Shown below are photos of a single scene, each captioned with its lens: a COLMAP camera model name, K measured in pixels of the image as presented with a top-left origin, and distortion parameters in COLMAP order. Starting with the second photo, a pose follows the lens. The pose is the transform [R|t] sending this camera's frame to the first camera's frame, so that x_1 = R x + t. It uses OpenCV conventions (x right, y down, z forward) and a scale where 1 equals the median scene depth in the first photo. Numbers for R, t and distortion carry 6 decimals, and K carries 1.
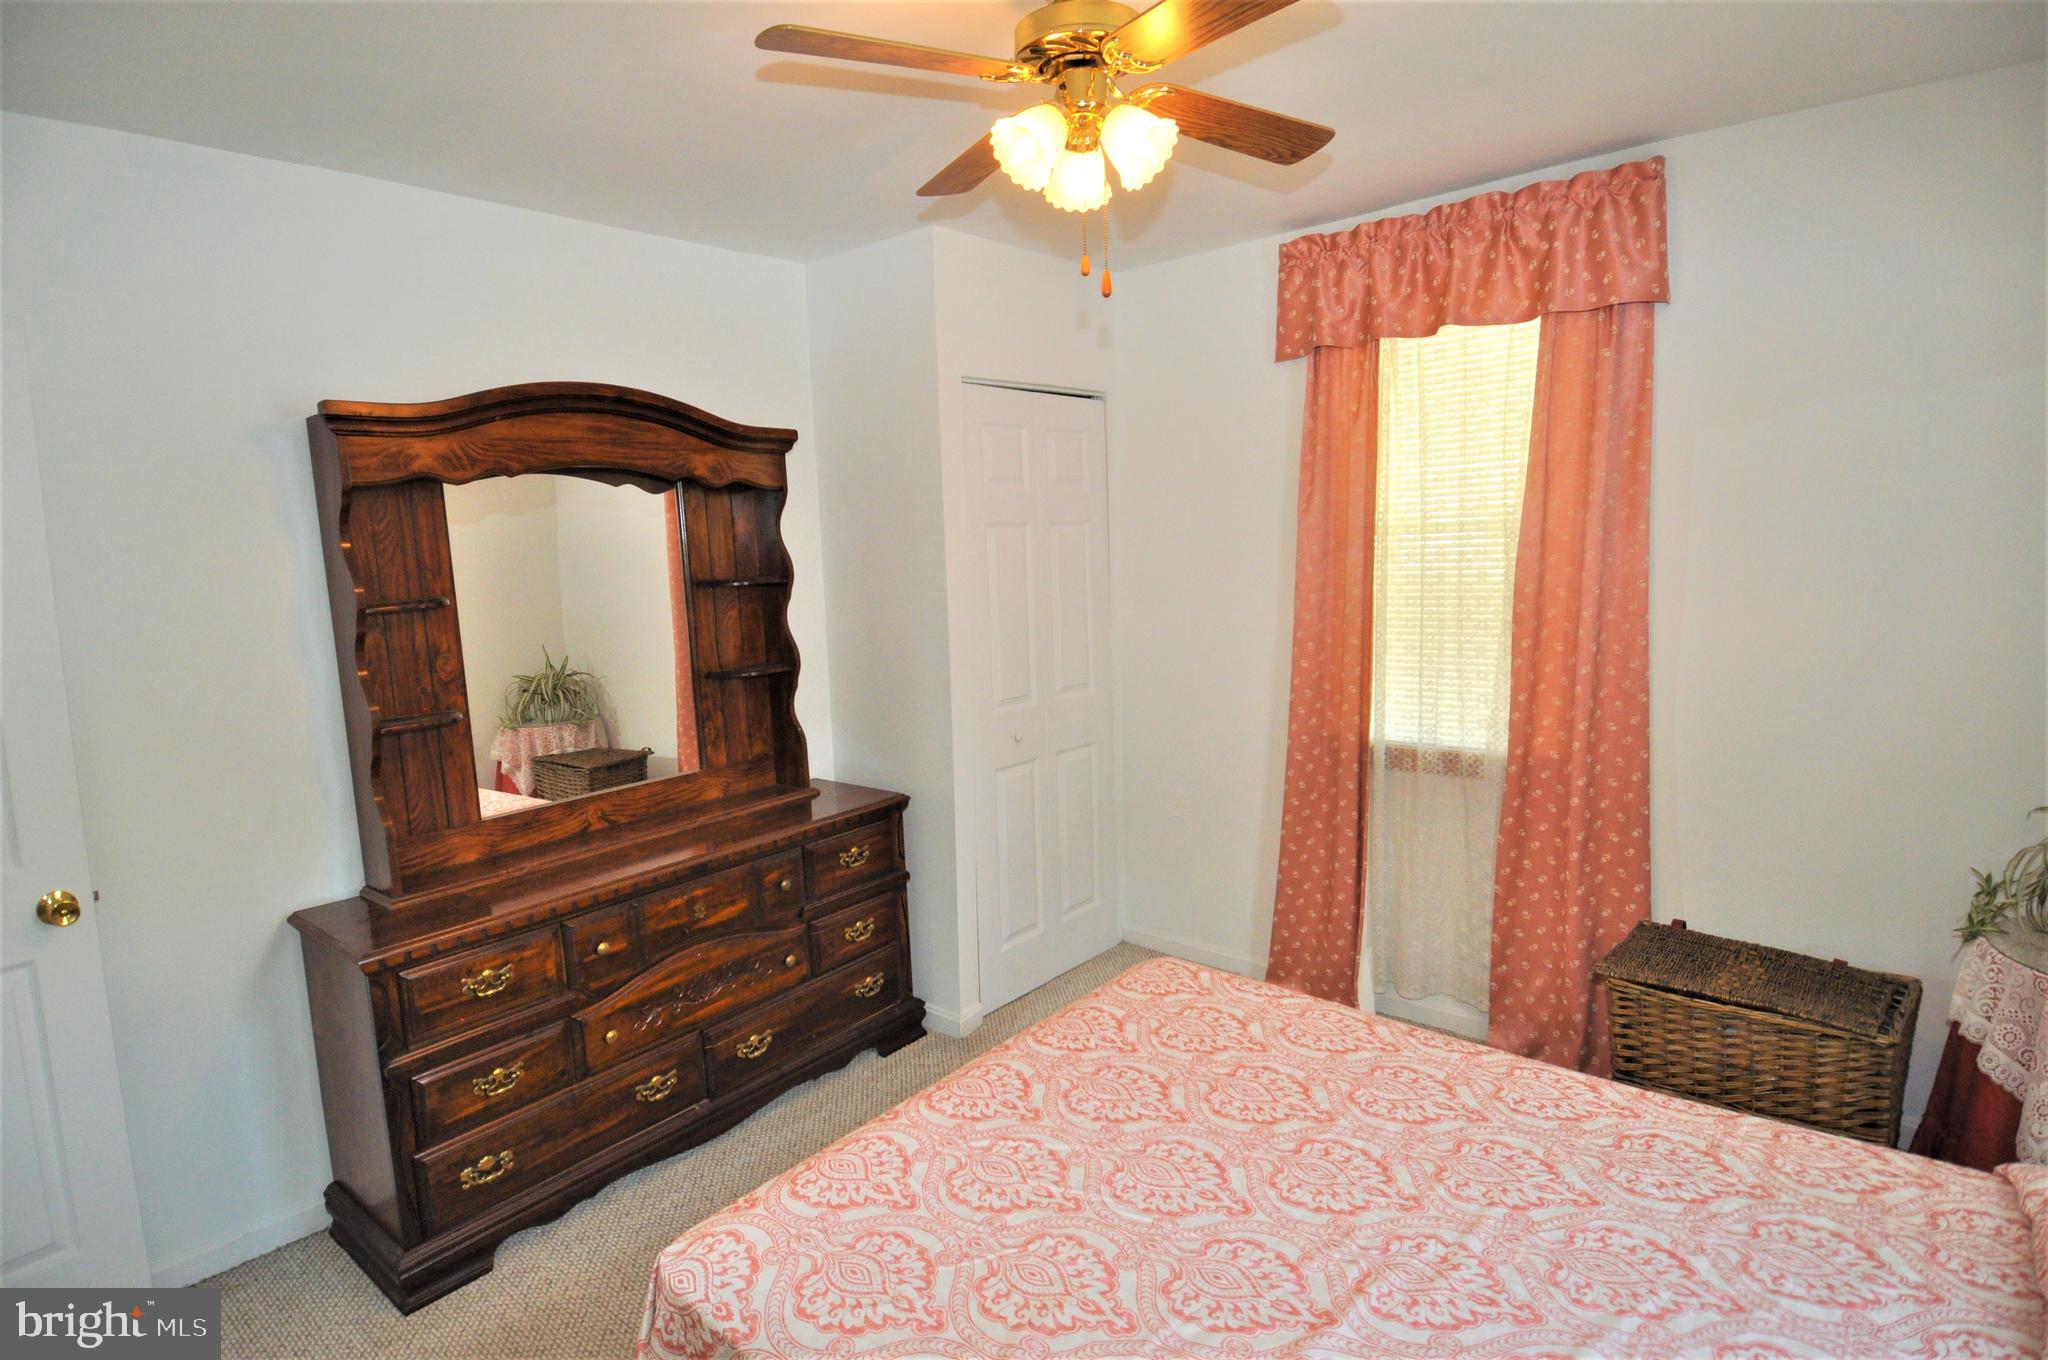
lens RADIAL K [[1078.9, 0, 1021.4], [0, 1078.9, 674.4], [0, 0, 1]] dist [0.015151, -0.001911]
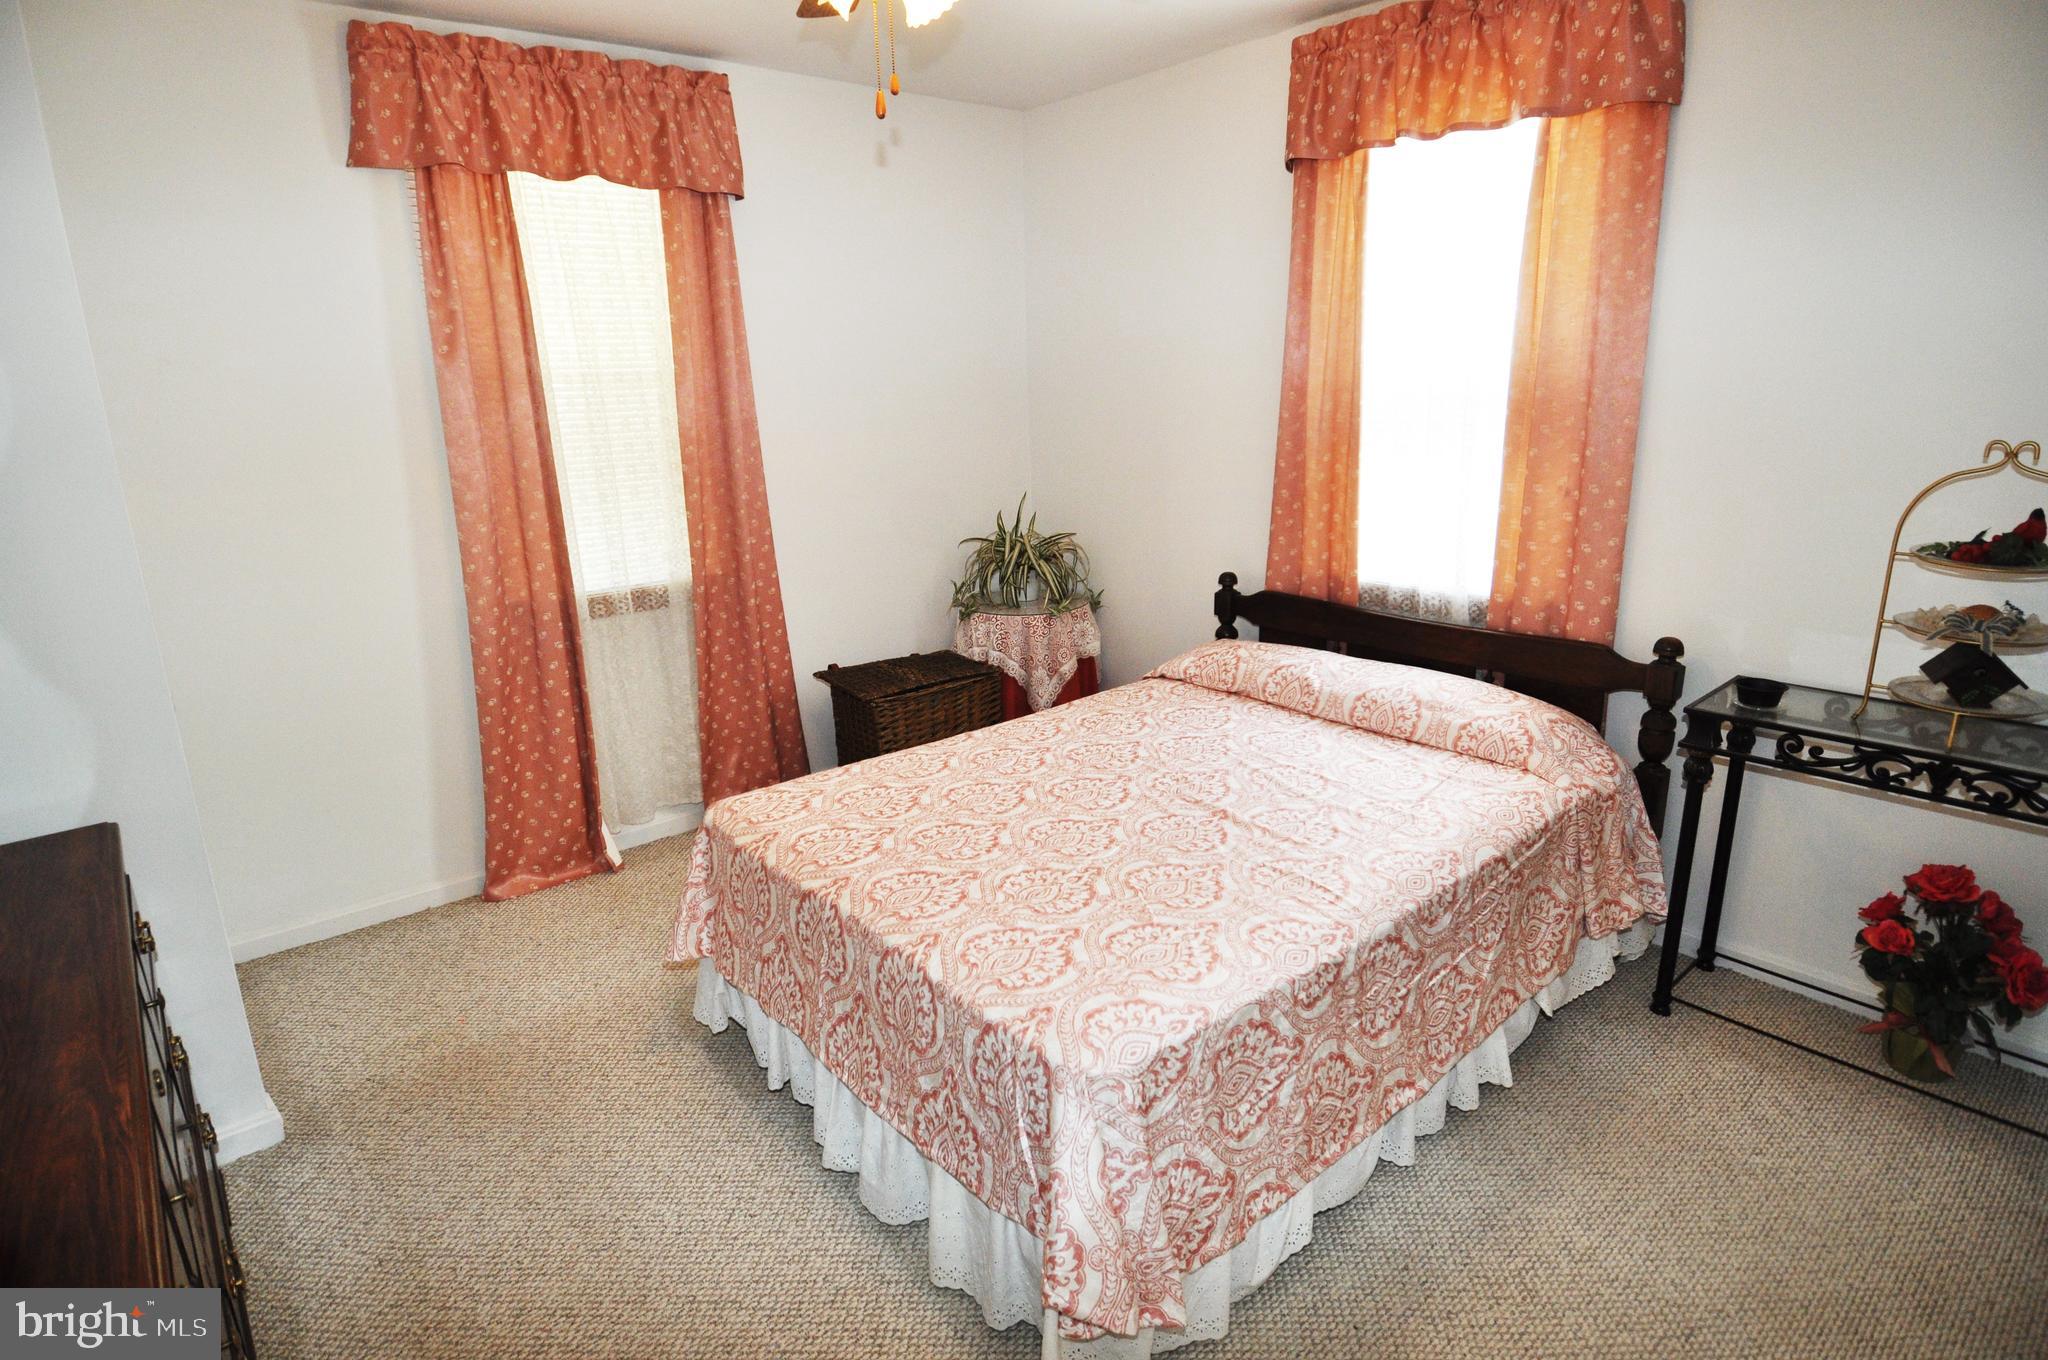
lens RADIAL K [[1078.9, 0, 1024.8], [0, 1078.9, 683.9], [0, 0, 1]] dist [0.015151, -0.001911]
pose [[0.151658, -0.239684, 0.958932, -0.657980], [0.151415, 0.964337, 0.217088, -0.015625], [-0.976767, 0.112274, 0.182541, 0.457250]]
